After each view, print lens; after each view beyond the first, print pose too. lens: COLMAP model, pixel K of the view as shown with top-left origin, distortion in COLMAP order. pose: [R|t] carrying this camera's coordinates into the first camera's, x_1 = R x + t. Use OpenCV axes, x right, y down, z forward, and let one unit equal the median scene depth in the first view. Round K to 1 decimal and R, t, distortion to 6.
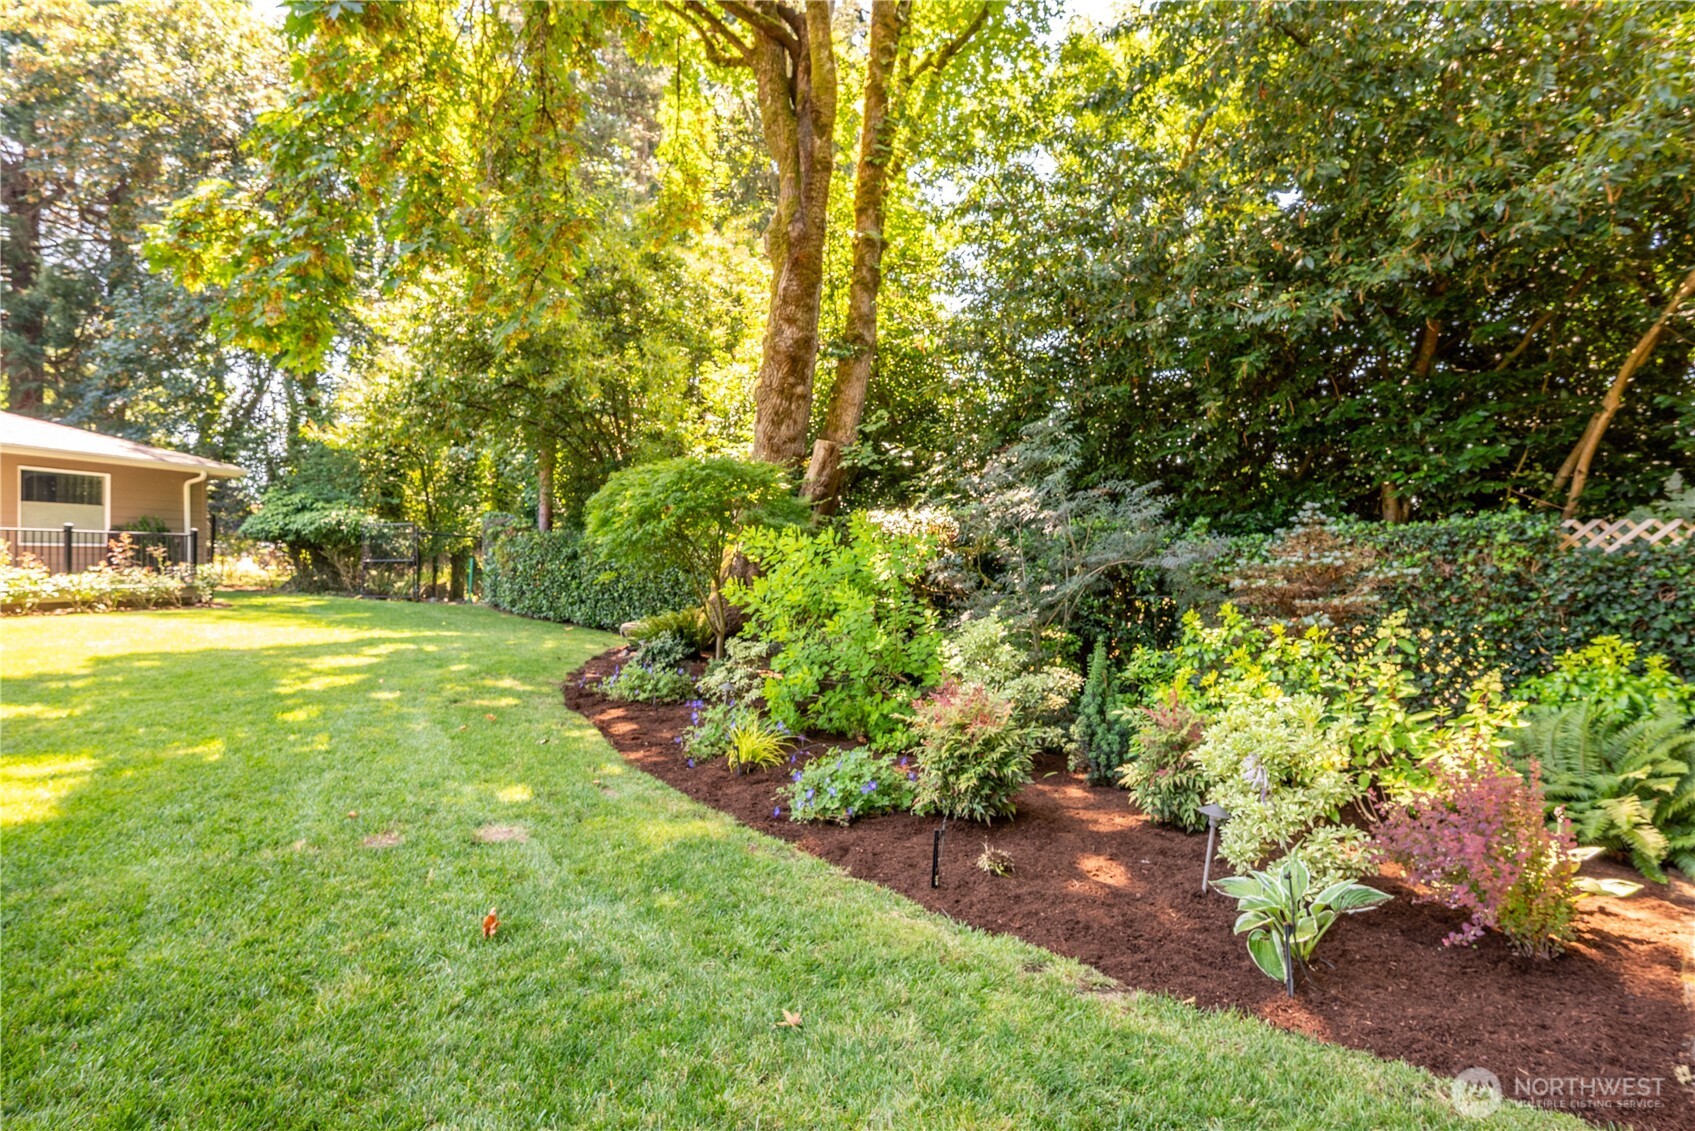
lens RADIAL K [[833.3, 0, 850.3], [0, 833.3, 563.9], [0, 0, 1]] dist [-0.000493, -0.000328]
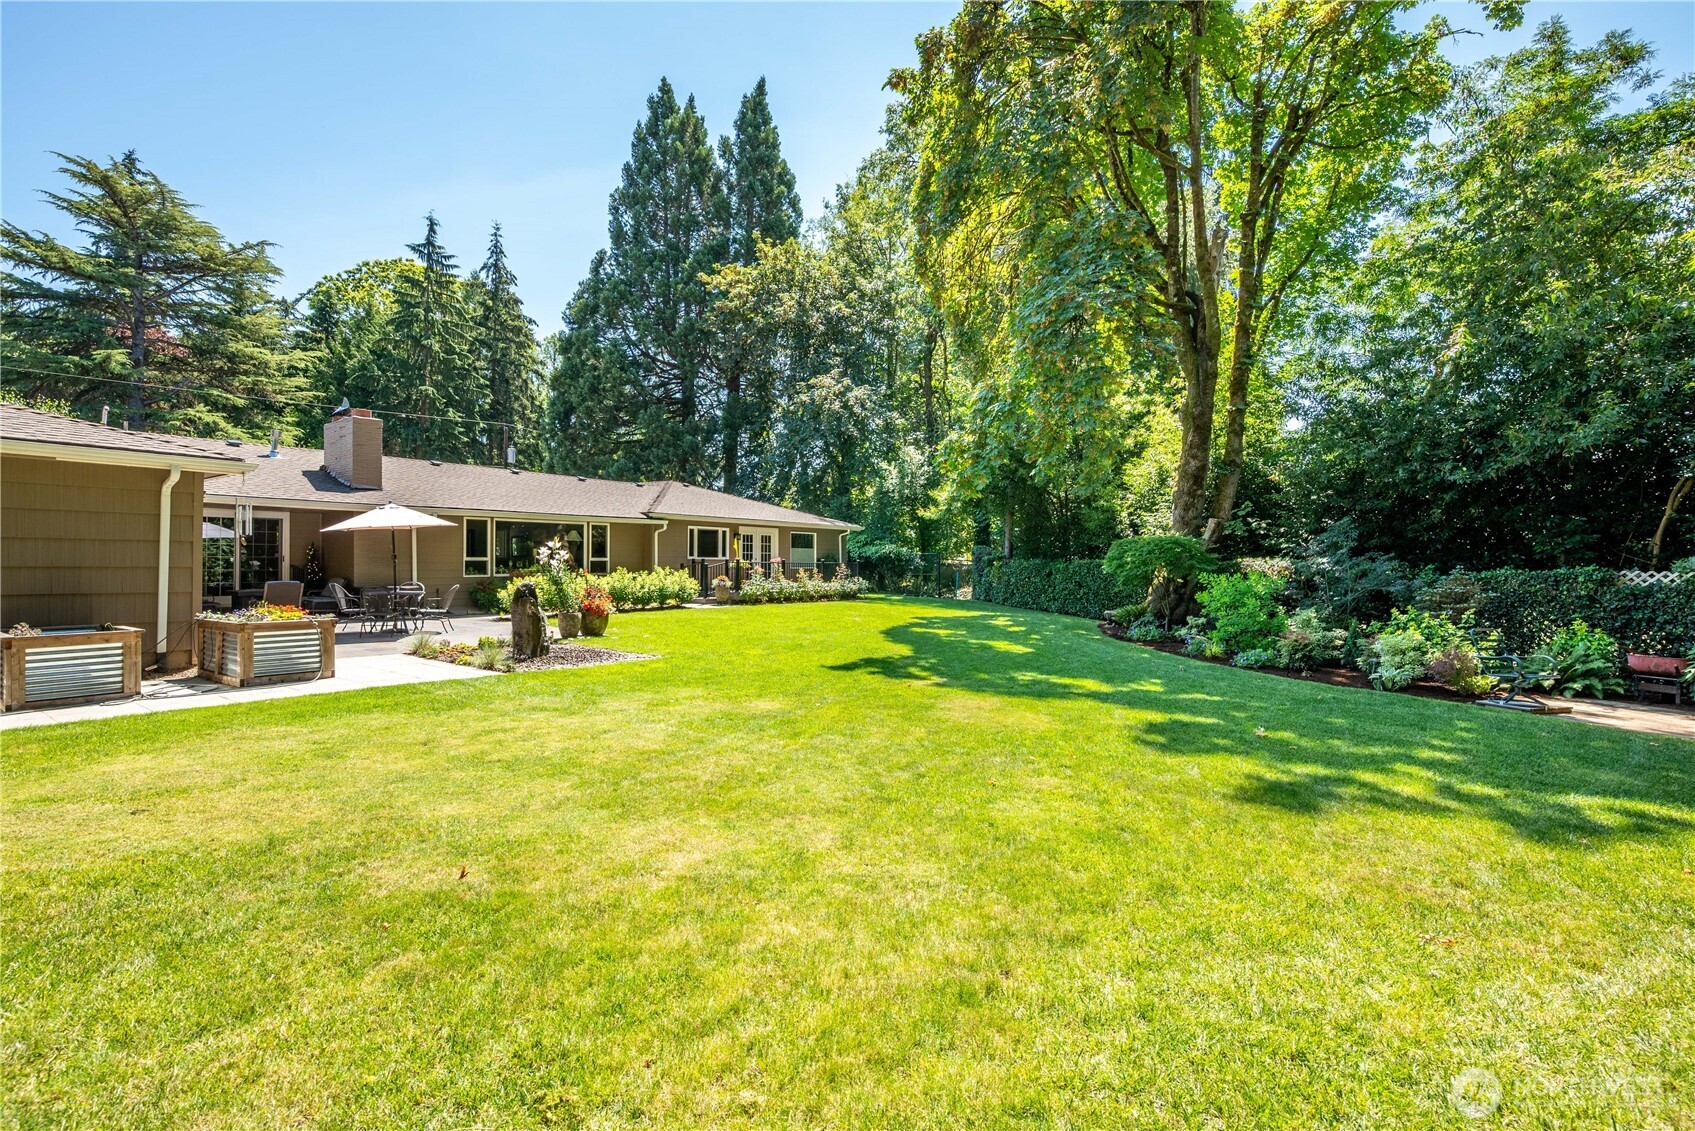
lens RADIAL K [[763.7, 0, 836.5], [0, 763.7, 562.2], [0, 0, 1]] dist [-0.001380, -0.000468]
pose [[0.917589, -0.000866, -0.397530, -0.190478], [-0.000883, 0.999991, -0.004216, -0.057160], [0.397529, 0.004220, 0.917580, -1.415858]]
